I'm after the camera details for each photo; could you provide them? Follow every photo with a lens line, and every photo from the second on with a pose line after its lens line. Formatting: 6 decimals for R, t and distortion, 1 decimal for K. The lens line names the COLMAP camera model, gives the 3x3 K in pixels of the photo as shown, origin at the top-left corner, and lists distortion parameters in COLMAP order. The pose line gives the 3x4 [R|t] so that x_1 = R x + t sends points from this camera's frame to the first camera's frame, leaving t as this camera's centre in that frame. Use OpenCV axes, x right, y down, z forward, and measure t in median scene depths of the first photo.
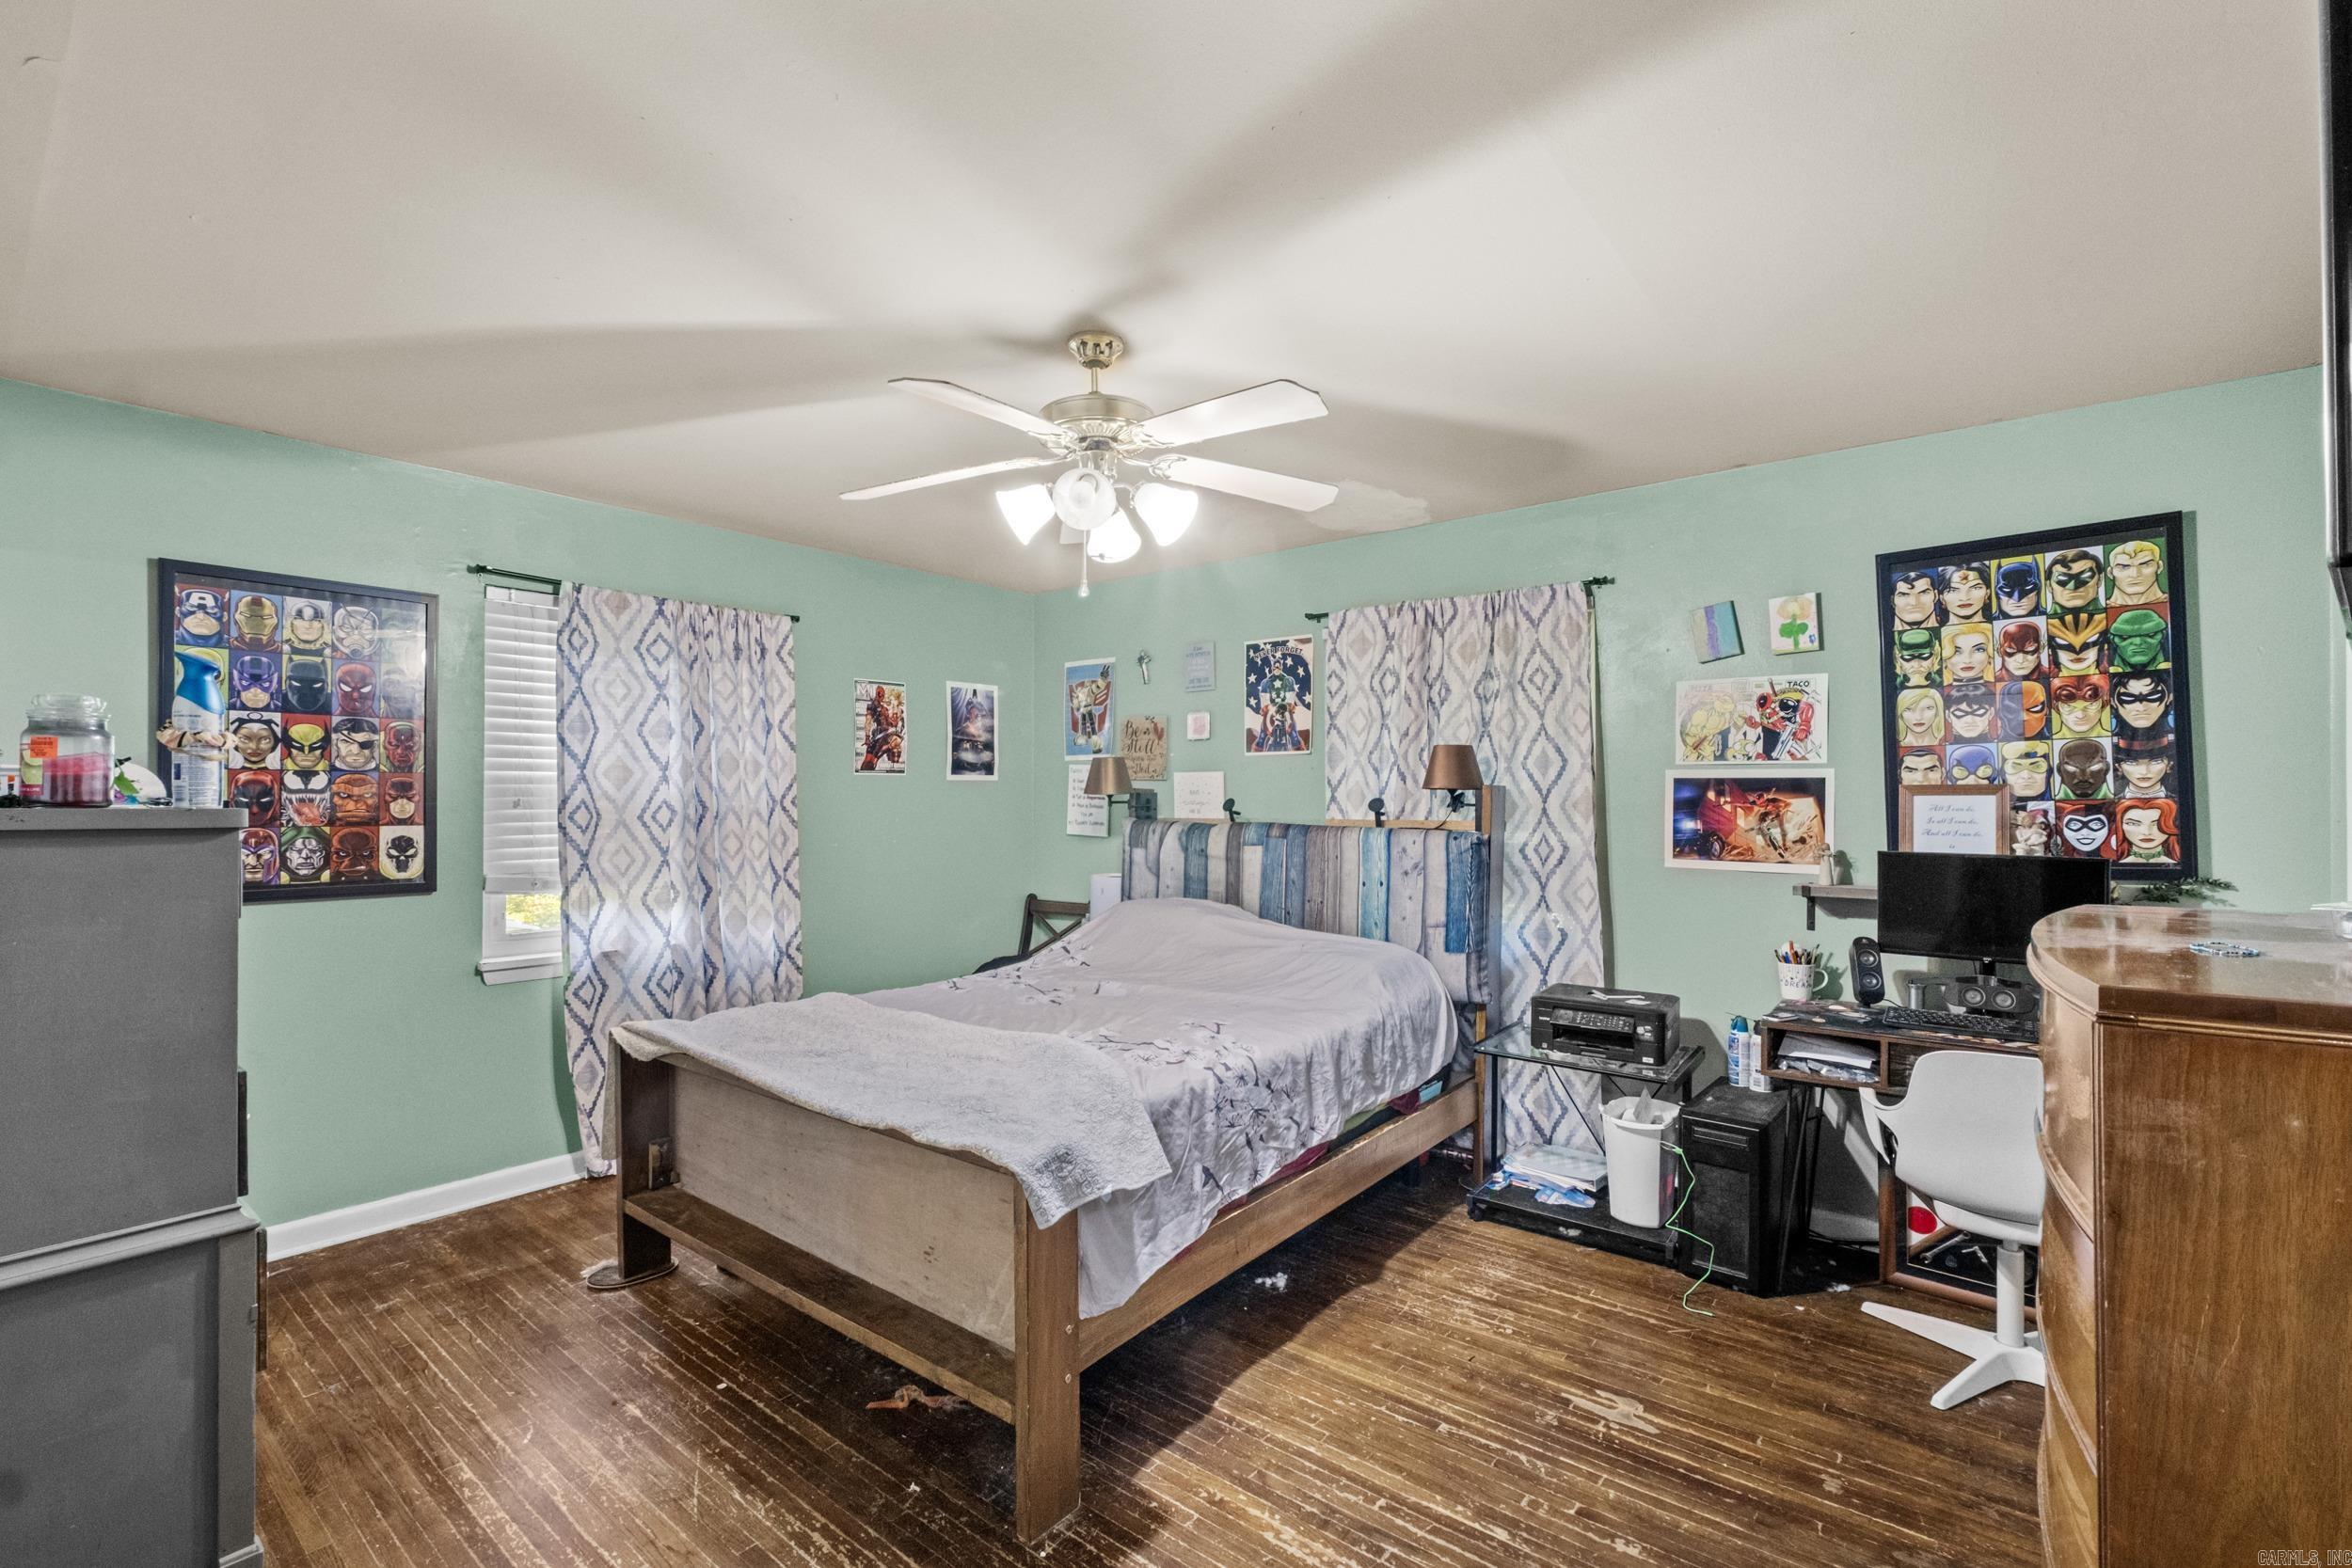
lens RADIAL K [[1020.6, 0, 1164.3], [0, 1020.6, 790.9], [0, 0, 1]] dist [-0.006176, -0.000305]
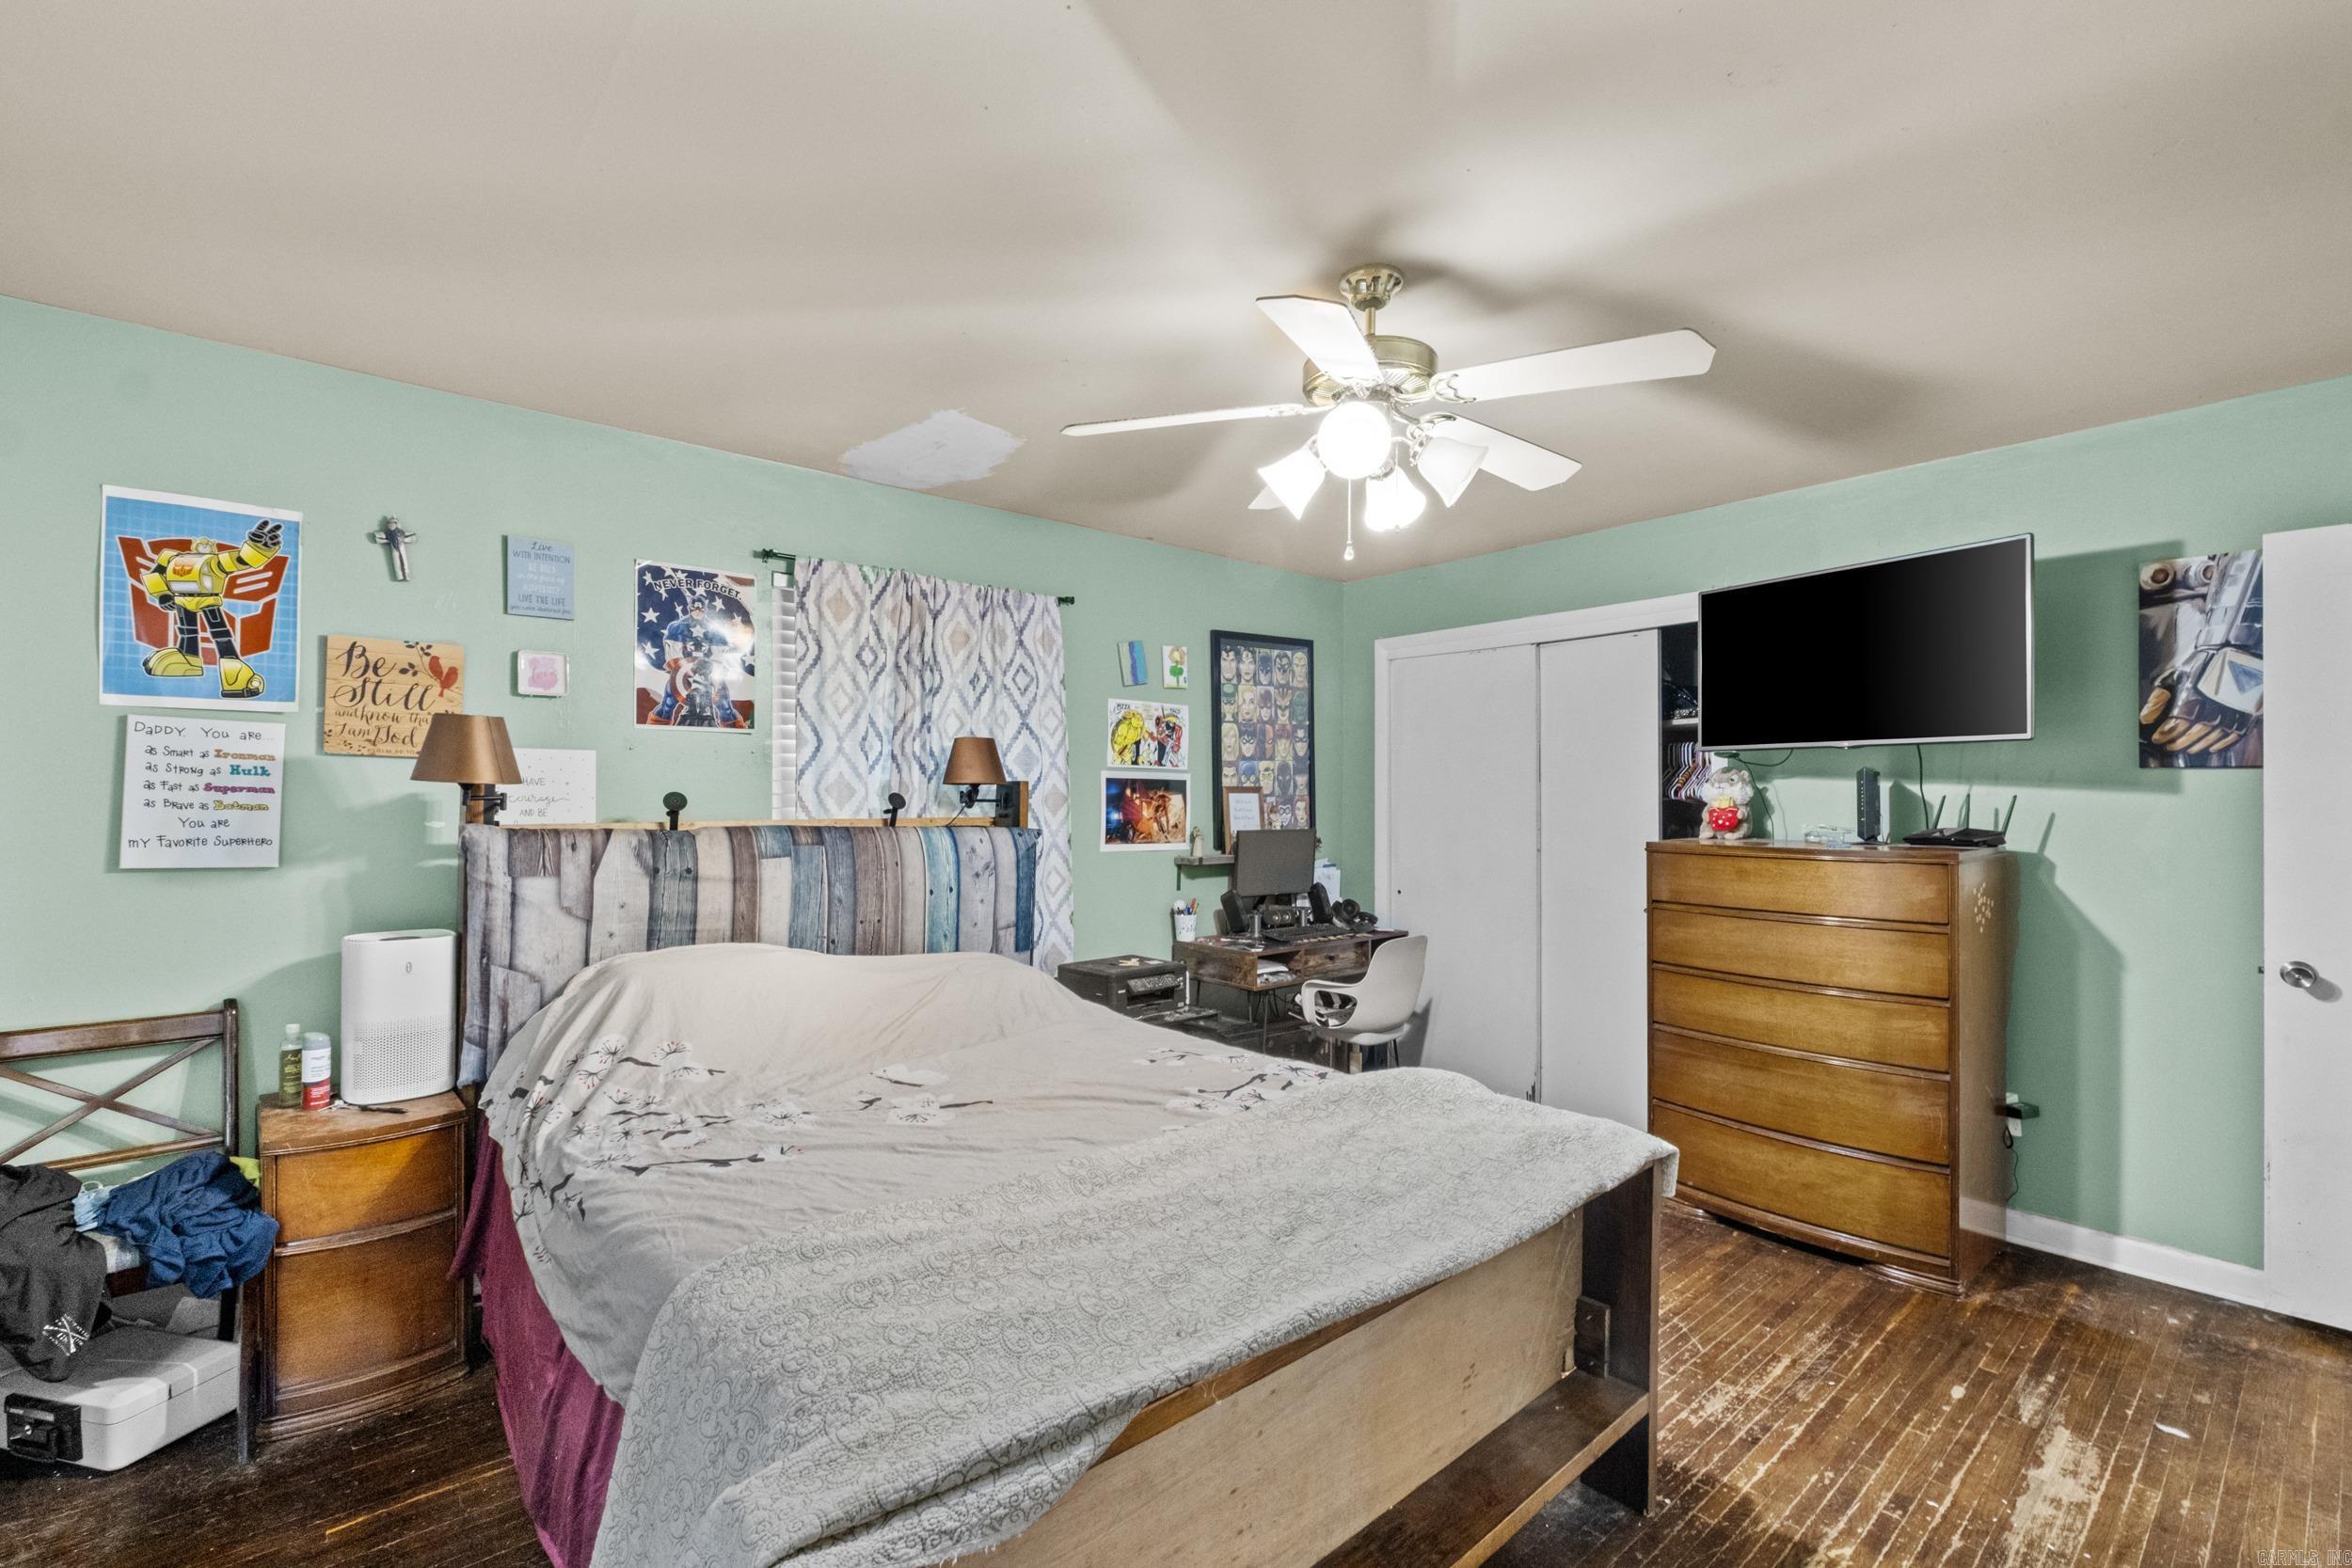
lens RADIAL K [[1020.6, 0, 1162.7], [0, 1020.6, 782.1], [0, 0, 1]] dist [-0.006176, -0.000305]
pose [[0.186800, 0.015223, 0.982280, -0.683577], [-0.010069, 0.999857, -0.013581, 0.008589], [-0.982346, -0.007354, 0.186927, 0.712721]]
